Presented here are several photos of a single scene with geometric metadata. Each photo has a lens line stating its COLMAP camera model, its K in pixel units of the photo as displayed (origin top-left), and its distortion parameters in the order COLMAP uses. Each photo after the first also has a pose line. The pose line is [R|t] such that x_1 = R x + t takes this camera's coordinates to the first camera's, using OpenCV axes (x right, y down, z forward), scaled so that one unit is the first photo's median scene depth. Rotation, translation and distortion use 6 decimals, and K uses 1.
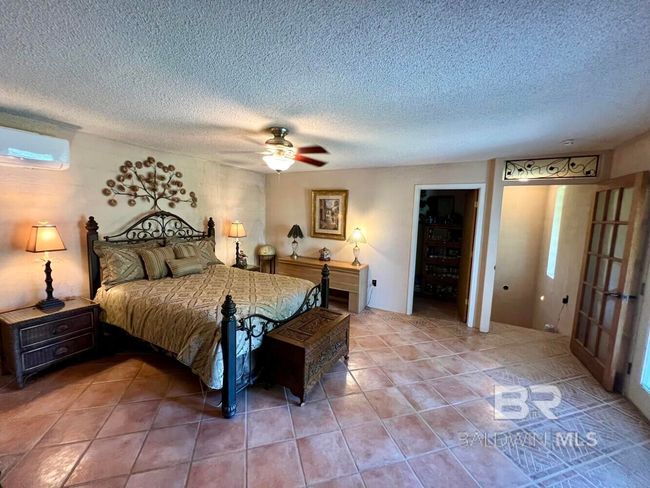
lens RADIAL K [[258.5, 0, 323.2], [0, 258.5, 243.7], [0, 0, 1]] dist [-0.007606, 0.000085]
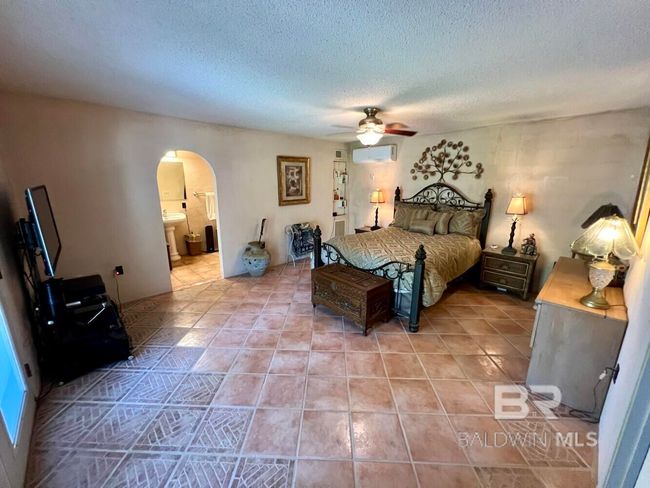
lens RADIAL K [[258.5, 0, 323.8], [0, 258.5, 241.5], [0, 0, 1]] dist [-0.007606, 0.000085]
pose [[-0.299713, 0.187893, -0.935344, 0.809432], [-0.117492, 0.965682, 0.231635, -0.077397], [0.946767, 0.179319, -0.267352, 0.883875]]
